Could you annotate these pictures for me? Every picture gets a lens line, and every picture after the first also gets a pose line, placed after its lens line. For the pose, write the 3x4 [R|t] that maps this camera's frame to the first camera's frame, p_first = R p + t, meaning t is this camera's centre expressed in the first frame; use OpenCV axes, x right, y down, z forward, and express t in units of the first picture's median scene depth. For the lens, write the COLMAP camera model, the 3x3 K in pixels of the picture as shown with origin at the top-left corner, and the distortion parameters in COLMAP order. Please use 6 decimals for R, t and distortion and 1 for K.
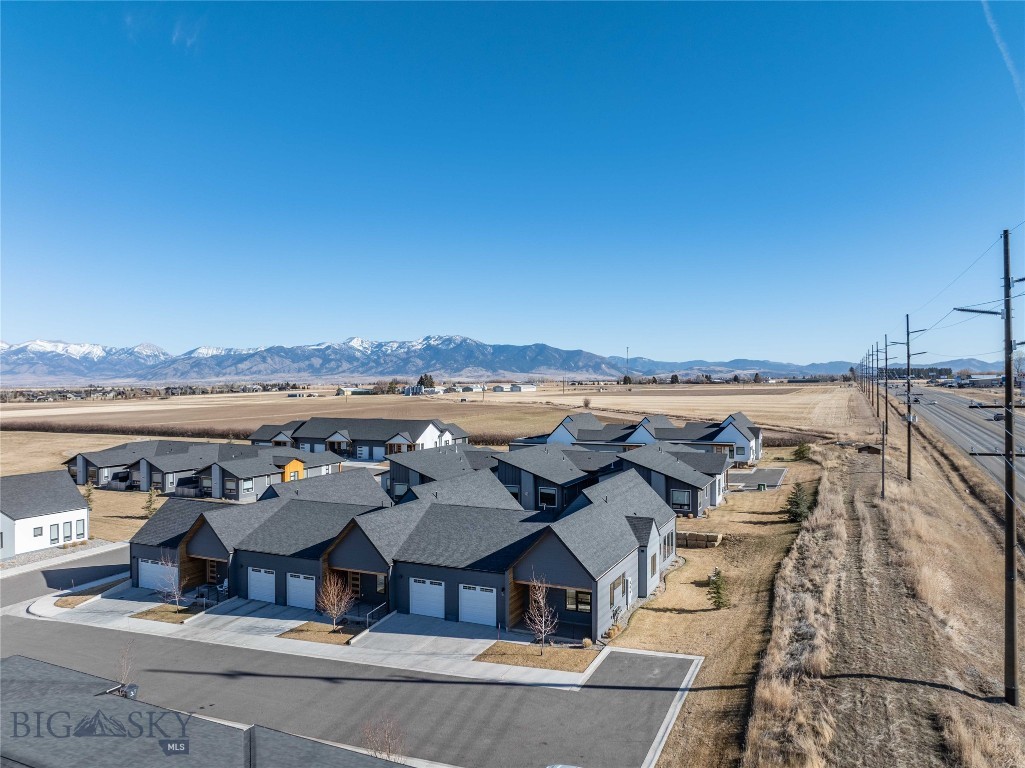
lens RADIAL K [[716.7, 0, 512.6], [0, 716.7, 366.2], [0, 0, 1]] dist [-0.036287, -0.001538]
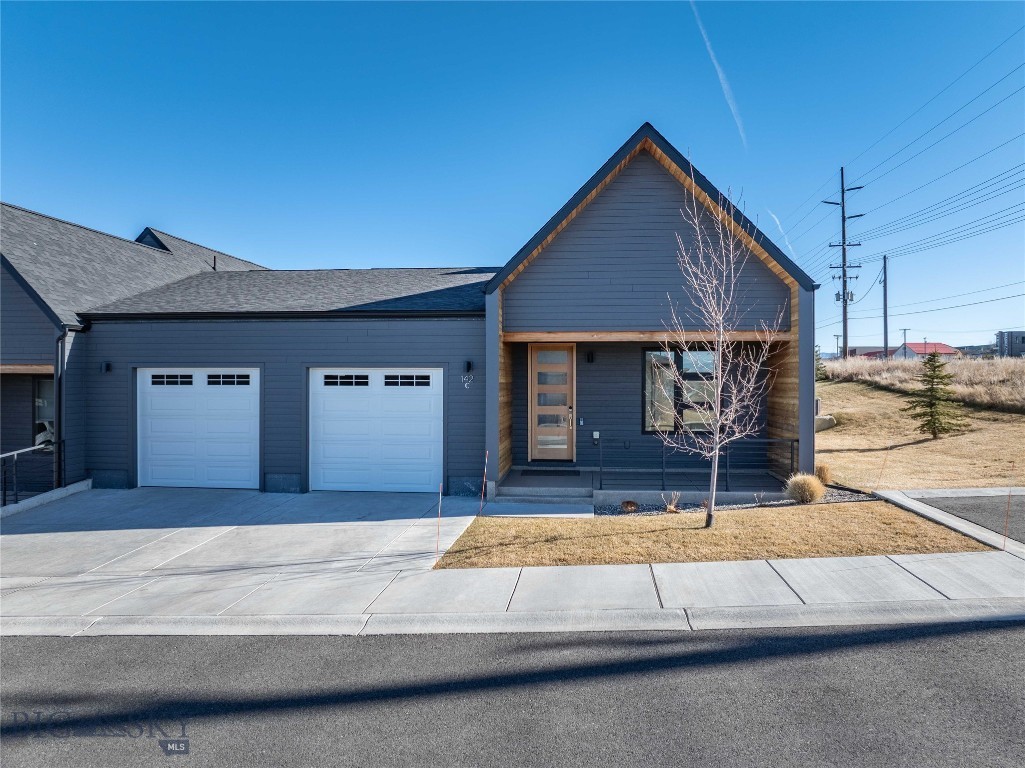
lens RADIAL K [[716.7, 0, 506.2], [0, 716.7, 381.1], [0, 0, 1]] dist [-0.036287, -0.001538]
pose [[0.950007, 0.006725, 0.312157, -0.092412], [-0.011364, 0.999850, 0.013043, 0.309083], [-0.312023, -0.015938, 0.949941, 0.689505]]
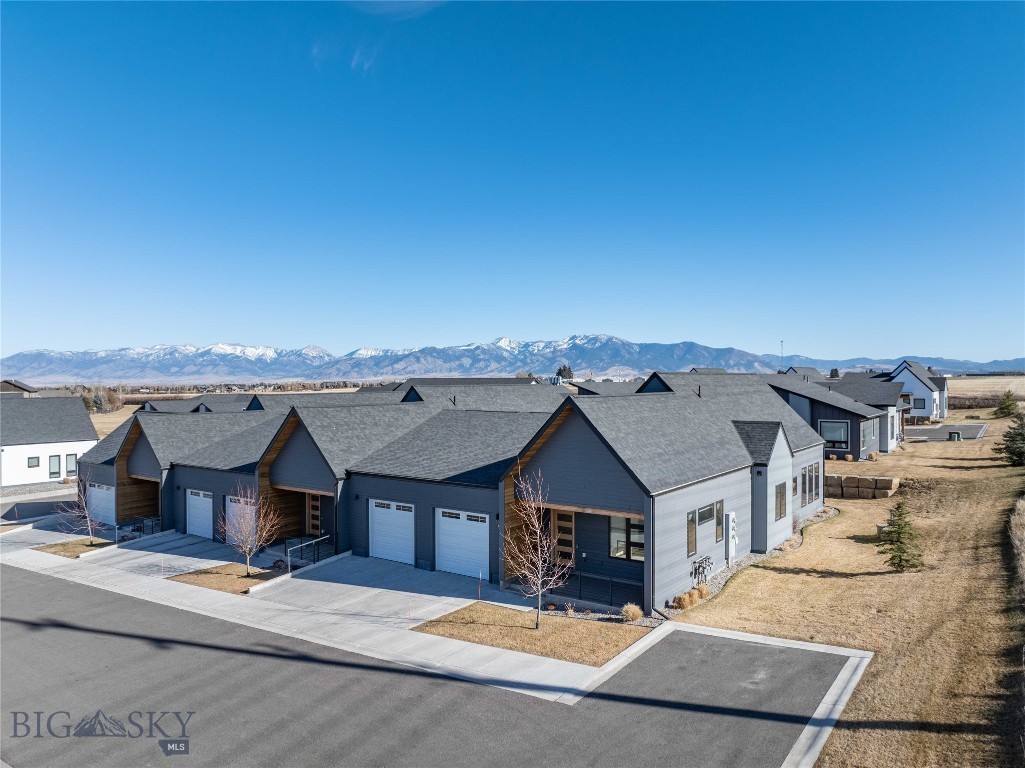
lens RADIAL K [[716.7, 0, 520.6], [0, 716.7, 373.8], [0, 0, 1]] dist [-0.036287, -0.001538]
pose [[0.981483, 0.000350, -0.191549, 0.112428], [0.001682, 0.999944, 0.010448, 0.187976], [0.191542, -0.010577, 0.981427, 0.428730]]
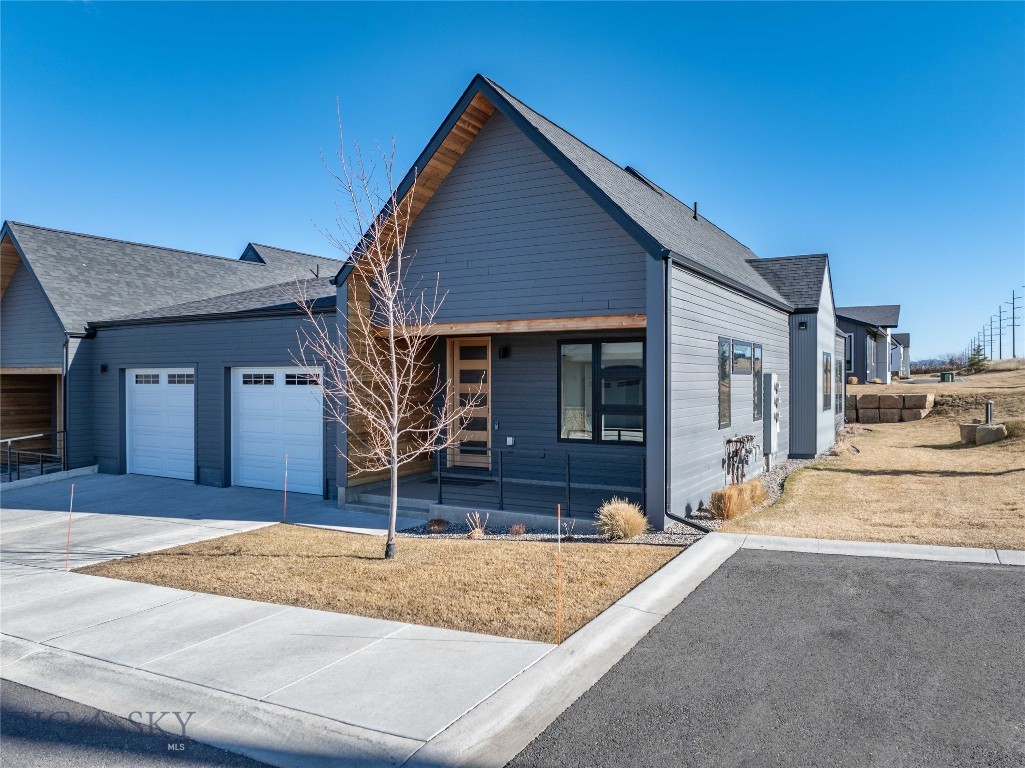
lens RADIAL K [[716.7, 0, 519.0], [0, 716.7, 380.4], [0, 0, 1]] dist [-0.036287, -0.001538]
pose [[0.995700, 0.004831, -0.092513, 0.084099], [-0.003320, 0.999859, 0.016486, 0.308546], [0.092580, -0.016108, 0.995575, 0.703549]]
